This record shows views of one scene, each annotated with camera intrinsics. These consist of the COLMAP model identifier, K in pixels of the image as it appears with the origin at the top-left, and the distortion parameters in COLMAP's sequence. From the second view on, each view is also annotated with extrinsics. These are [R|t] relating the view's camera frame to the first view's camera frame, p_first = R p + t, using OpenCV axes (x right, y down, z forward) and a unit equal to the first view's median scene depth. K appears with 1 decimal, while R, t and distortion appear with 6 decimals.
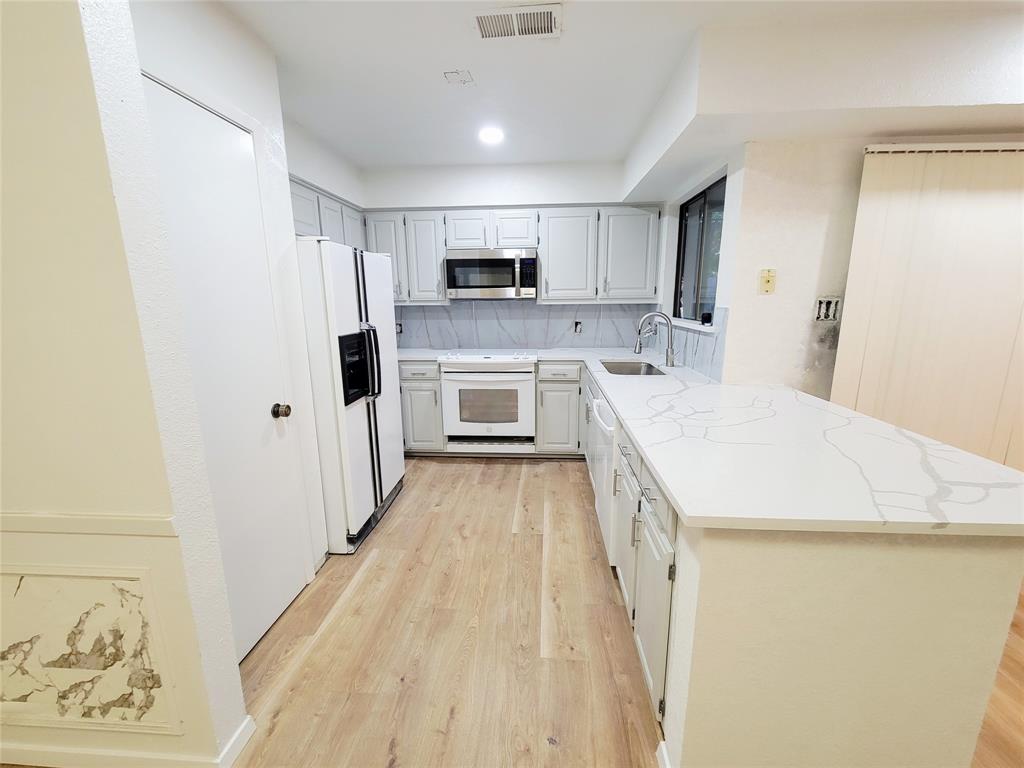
lens RADIAL K [[418.2, 0, 514.6], [0, 418.2, 385.2], [0, 0, 1]] dist [0.000144, 0.000217]
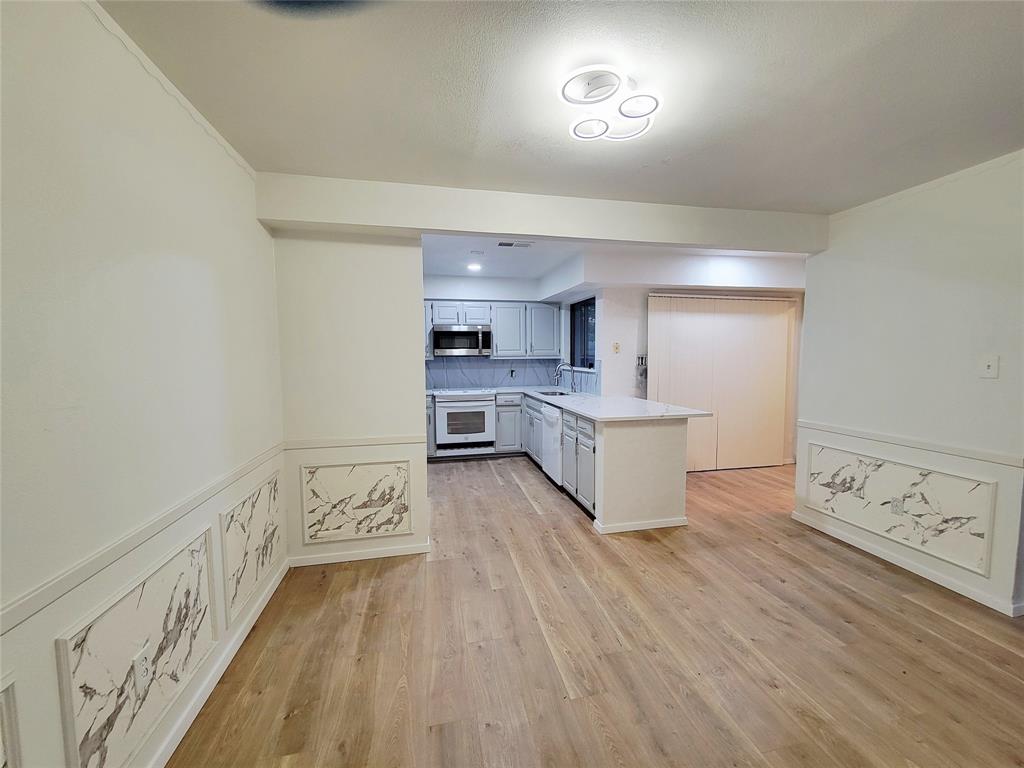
lens RADIAL K [[418.2, 0, 517.5], [0, 418.2, 384.3], [0, 0, 1]] dist [0.000144, 0.000217]
pose [[0.958263, -0.016550, 0.285410, -0.441671], [0.055317, 0.990191, -0.128306, 0.162403], [-0.280487, 0.138739, 0.949778, -0.769492]]
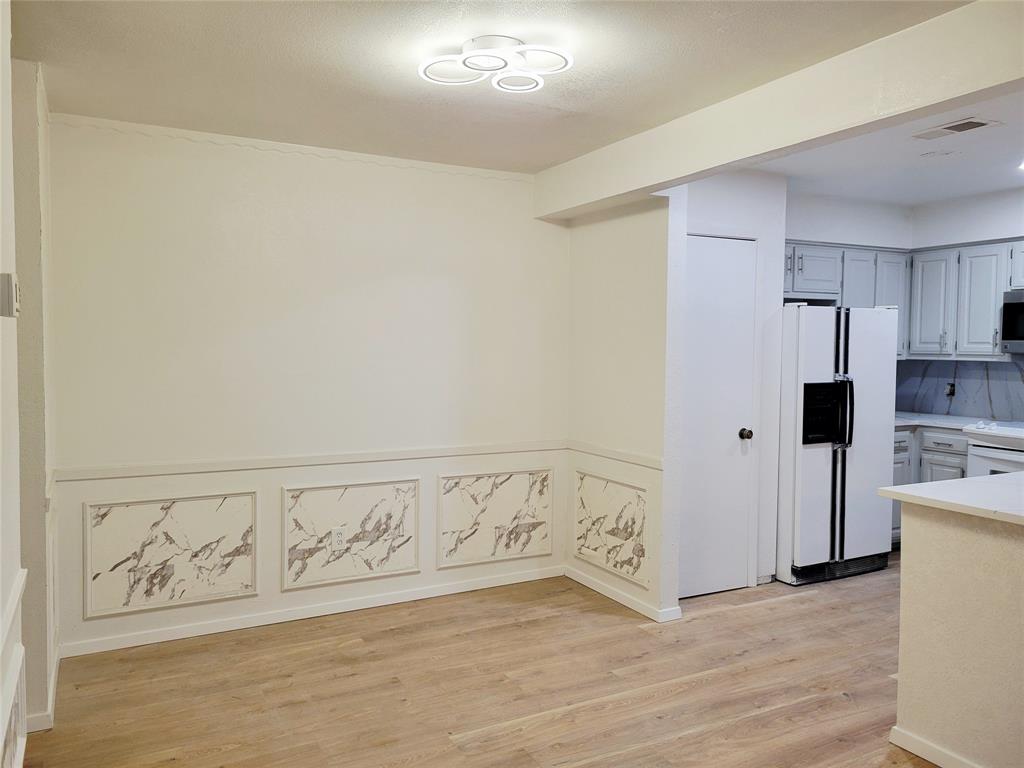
lens RADIAL K [[768.8, 0, 507.7], [0, 768.8, 382.9], [0, 0, 1]] dist [0.036004, -0.005790]
pose [[0.529862, 0.058154, -0.846088, 0.808379], [-0.186088, 0.981306, -0.049090, 0.119265], [0.827416, 0.183457, 0.530779, -0.699894]]
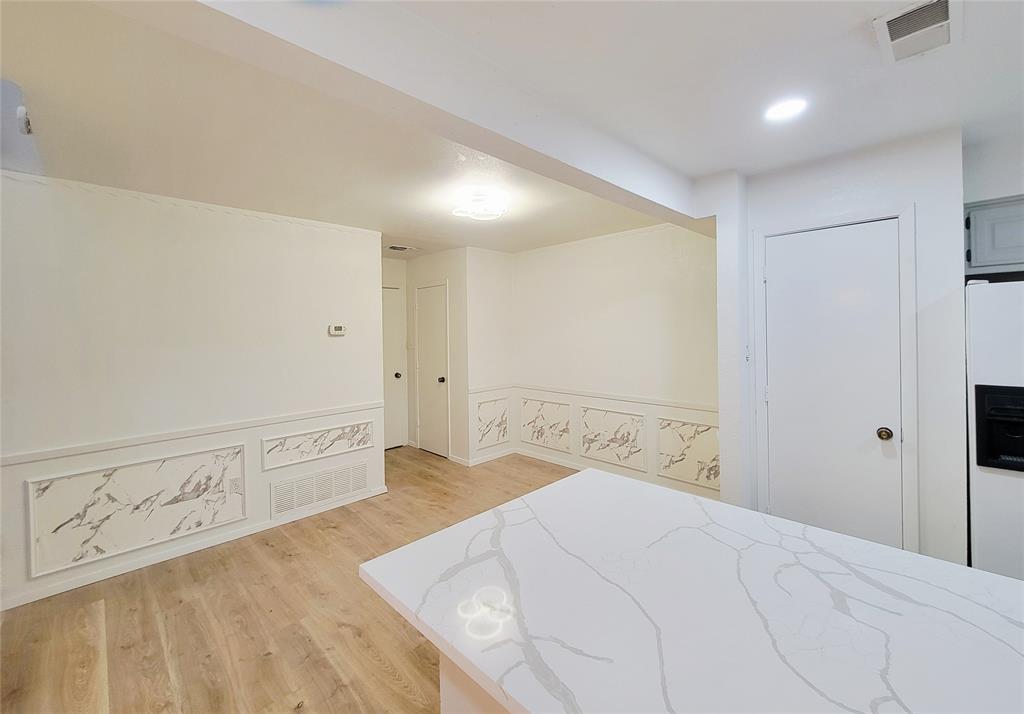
lens RADIAL K [[414.7, 0, 524.7], [0, 414.7, 331.9], [0, 0, 1]] dist [0.001369, 0.000141]
pose [[-0.640180, 0.021889, -0.767913, 0.731472], [-0.135999, 0.980577, 0.141328, -0.184509], [0.756091, 0.194911, -0.624769, 0.662282]]
